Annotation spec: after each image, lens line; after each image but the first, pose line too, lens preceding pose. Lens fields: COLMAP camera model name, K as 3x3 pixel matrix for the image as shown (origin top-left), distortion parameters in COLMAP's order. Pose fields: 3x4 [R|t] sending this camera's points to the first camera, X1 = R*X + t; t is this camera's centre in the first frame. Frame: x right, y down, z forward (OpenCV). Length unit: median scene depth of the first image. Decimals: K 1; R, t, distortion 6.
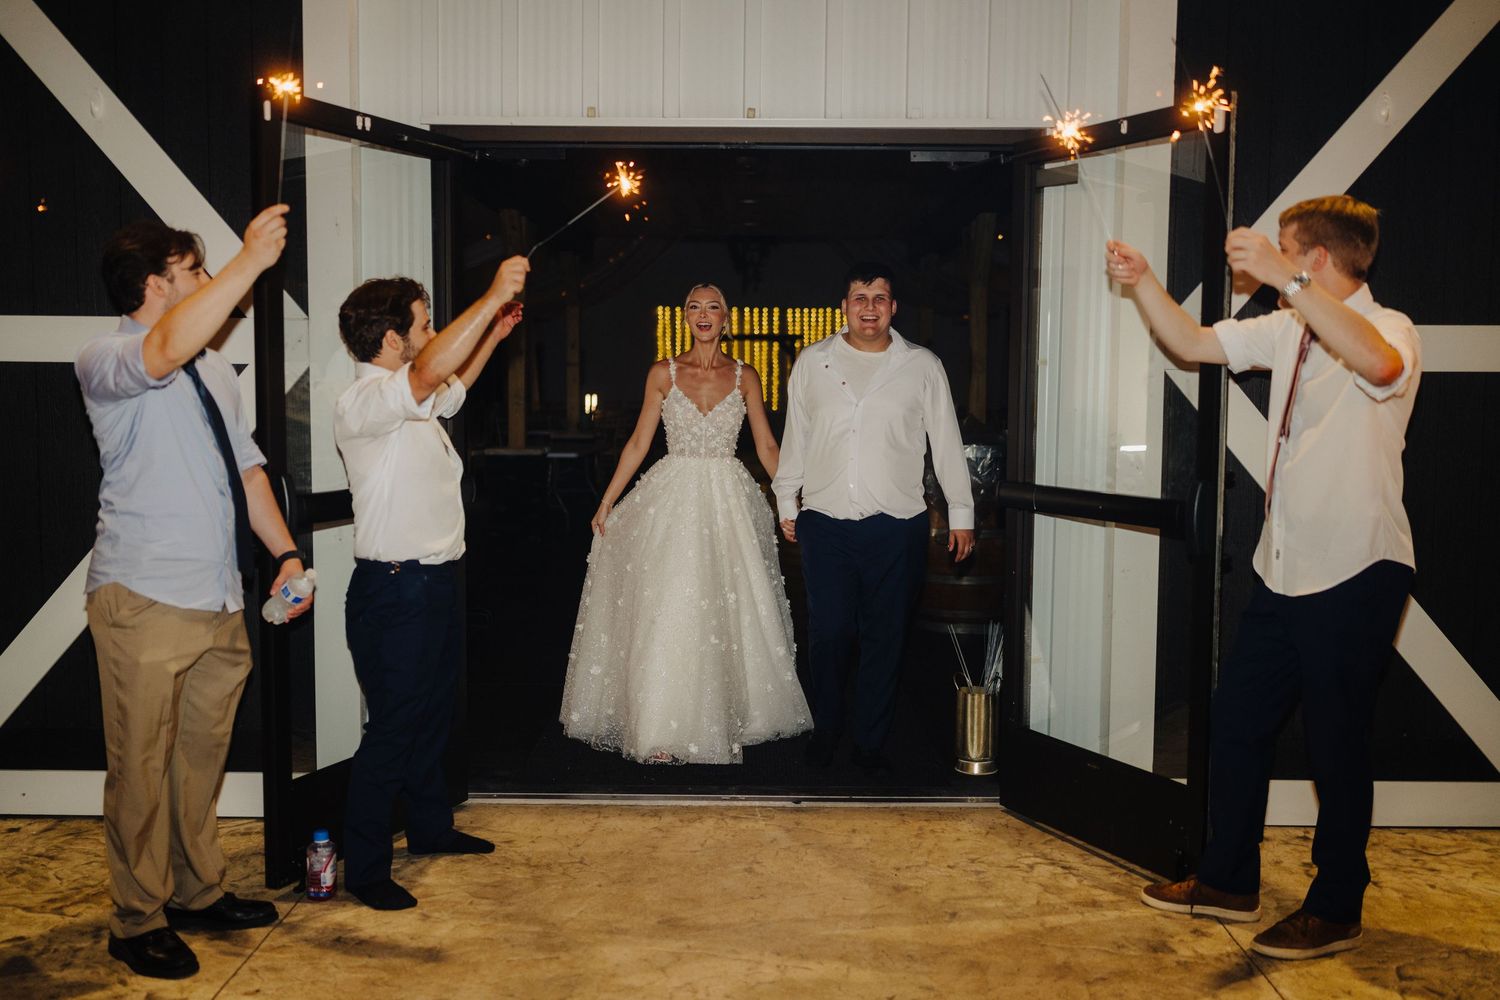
lens RADIAL K [[1458.3, 0, 750.0], [0, 1458.3, 500.0], [0, 0, 1]] dist [0.044943, 0.003262]
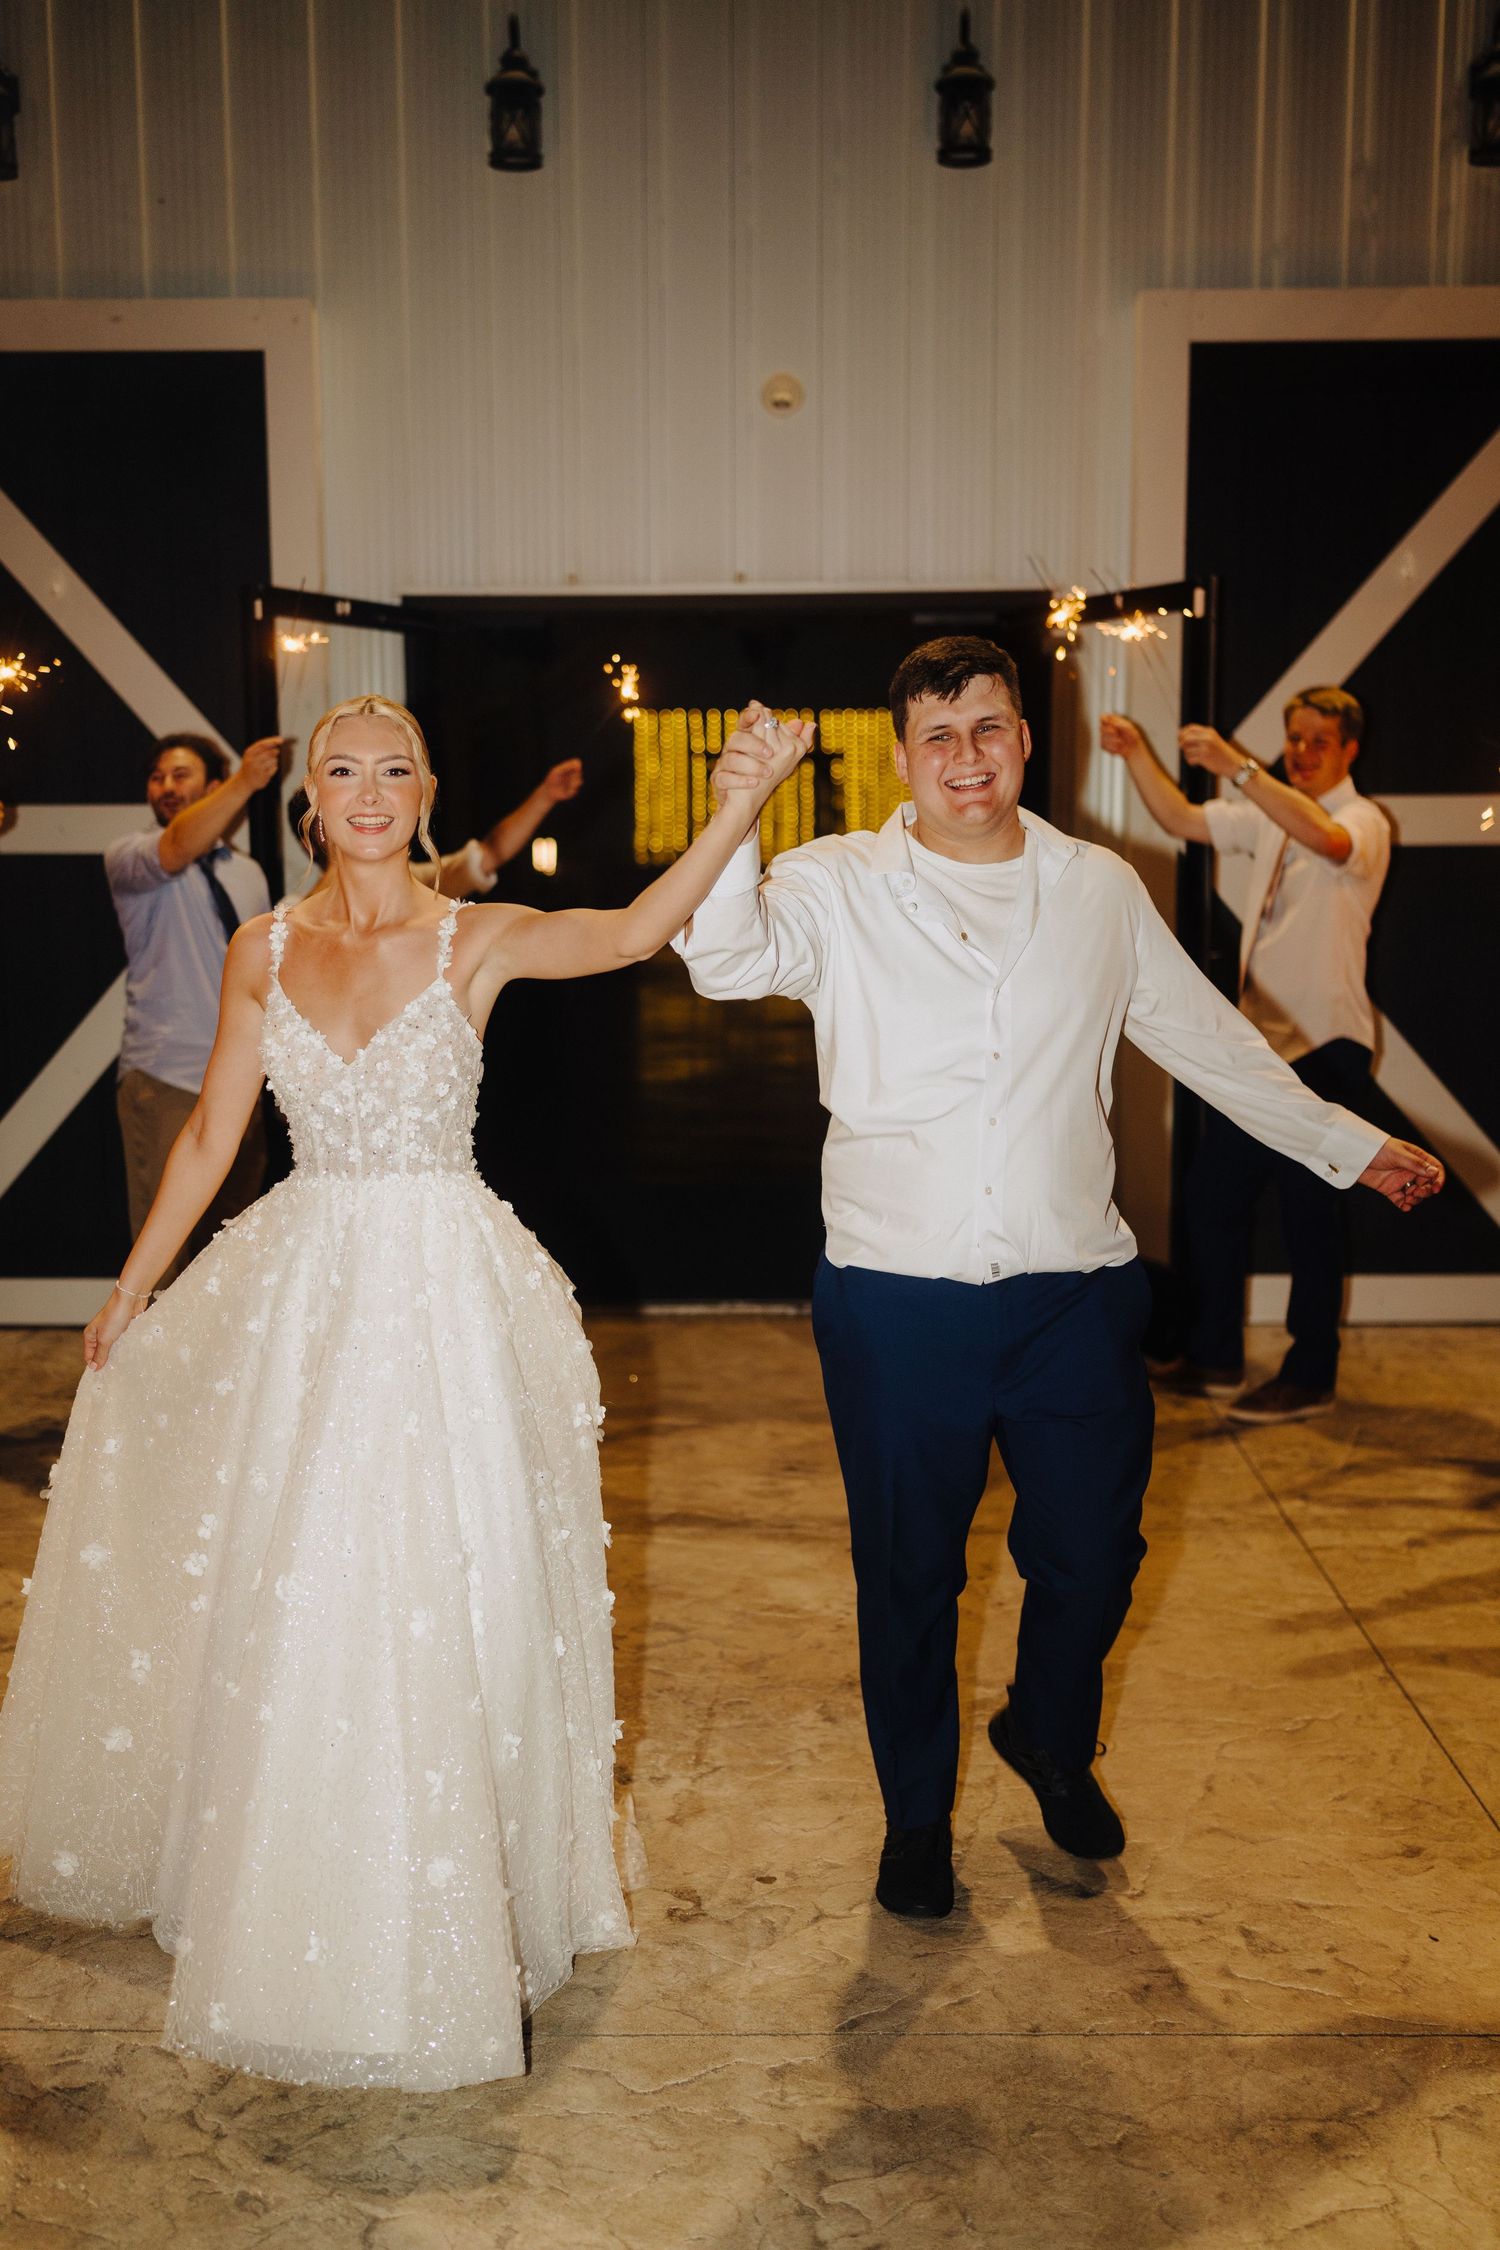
lens RADIAL K [[2185.4, 0, 747.6], [0, 2185.4, 1139.5], [0, 0, 1]] dist [-0.002581, -0.002341]
pose [[0.999713, -0.009436, -0.022031, 0.039657], [0.010635, 0.998430, 0.054996, 0.023011], [0.021478, -0.055214, 0.998244, -0.506001]]
